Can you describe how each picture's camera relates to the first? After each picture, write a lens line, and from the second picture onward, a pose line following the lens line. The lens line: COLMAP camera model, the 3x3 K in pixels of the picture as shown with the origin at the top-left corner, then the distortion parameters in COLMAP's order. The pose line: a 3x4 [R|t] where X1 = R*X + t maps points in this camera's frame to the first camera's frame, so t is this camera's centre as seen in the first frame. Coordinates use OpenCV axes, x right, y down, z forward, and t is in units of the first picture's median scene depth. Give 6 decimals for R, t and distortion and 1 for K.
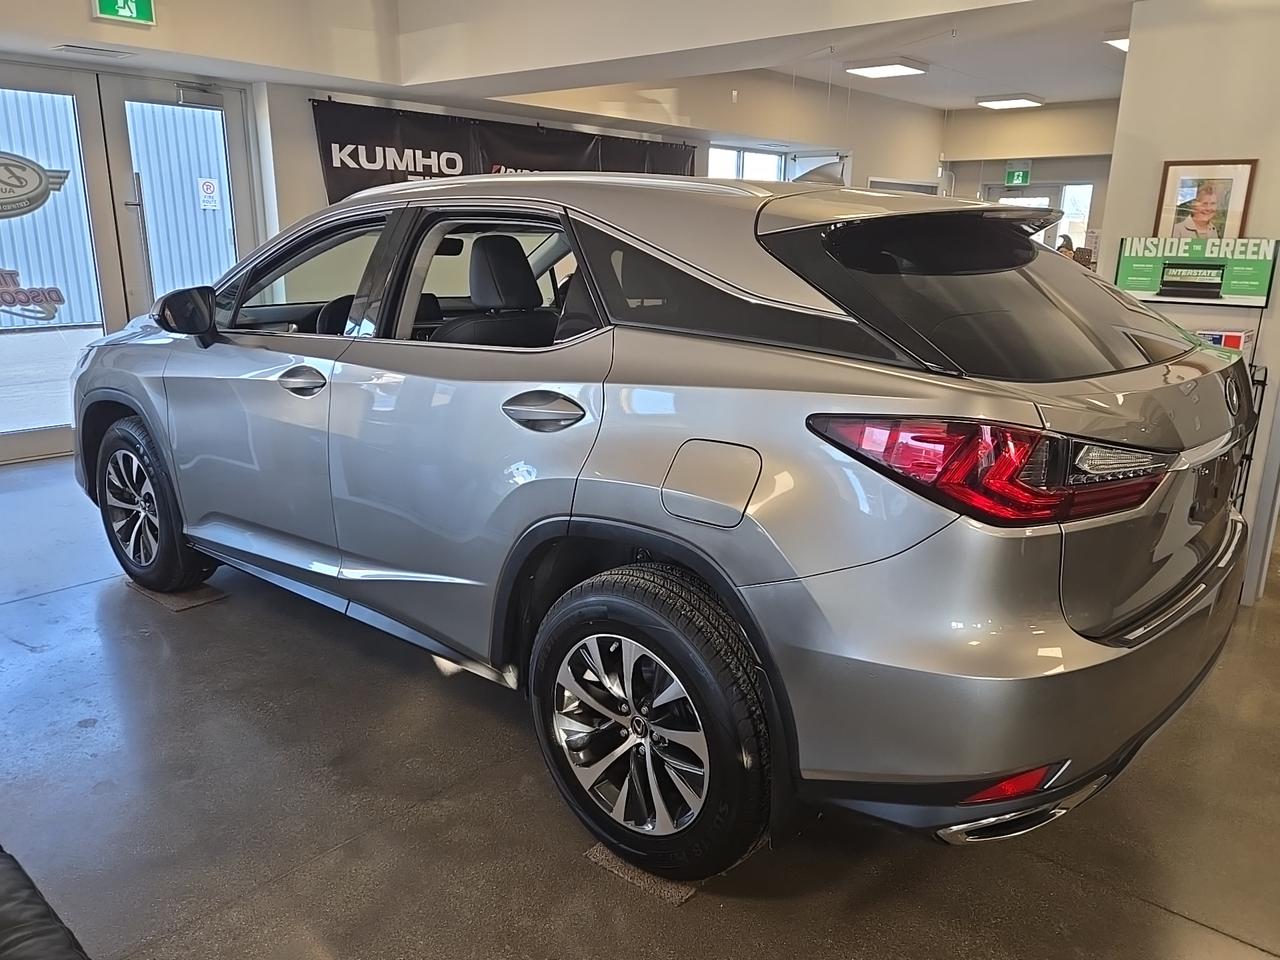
lens RADIAL K [[945.6, 0, 640.8], [0, 945.6, 479.6], [0, 0, 1]] dist [0.015336, 0.007317]
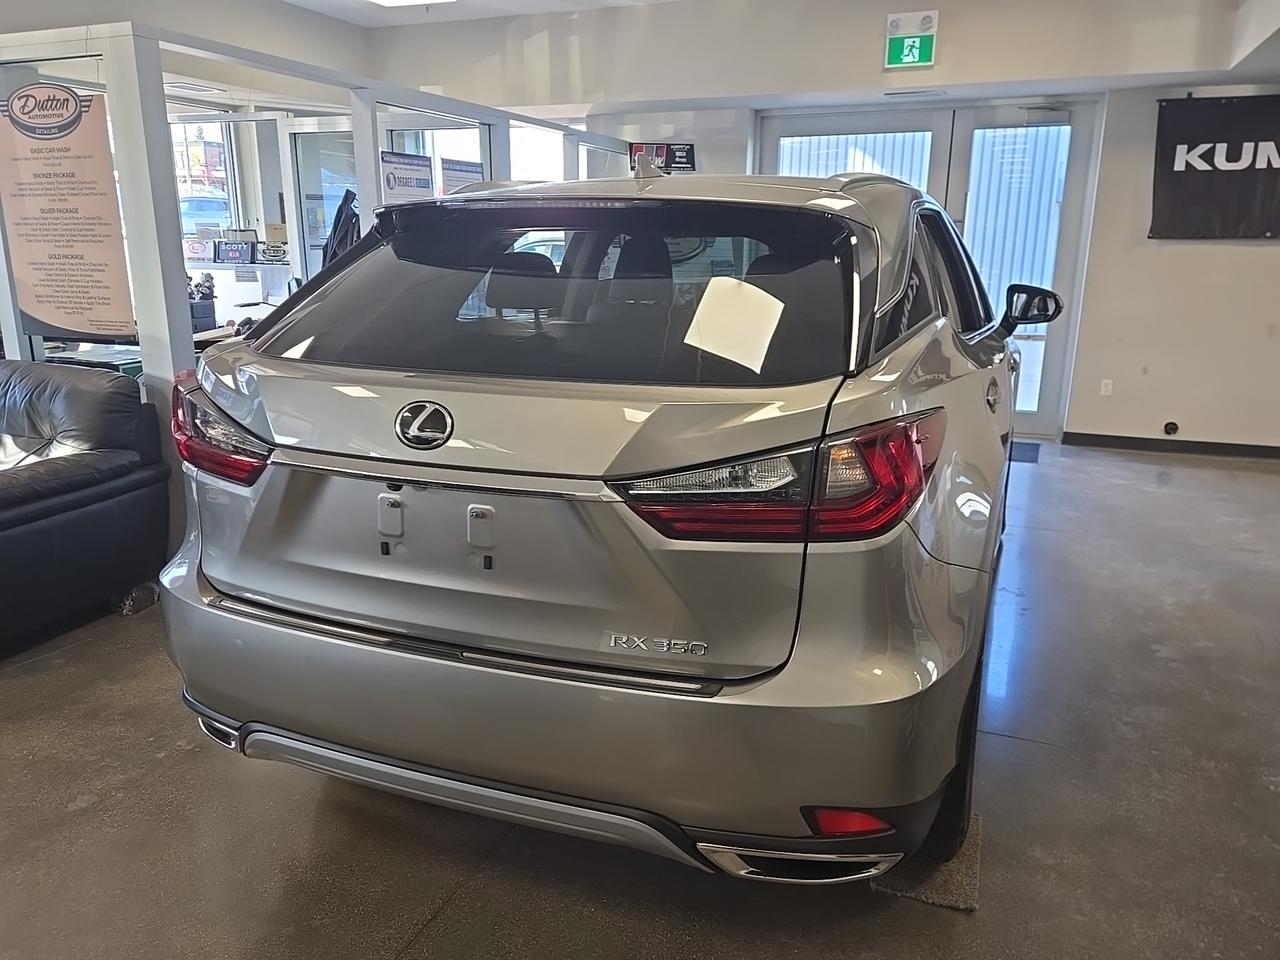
lens RADIAL K [[945.6, 0, 640.1], [0, 945.6, 481.4], [0, 0, 1]] dist [0.015336, 0.007317]
pose [[0.332540, 0.224119, -0.916072, 0.421051], [-0.247597, 0.958026, 0.144504, -0.052068], [0.910007, 0.178763, 0.374073, 0.255371]]
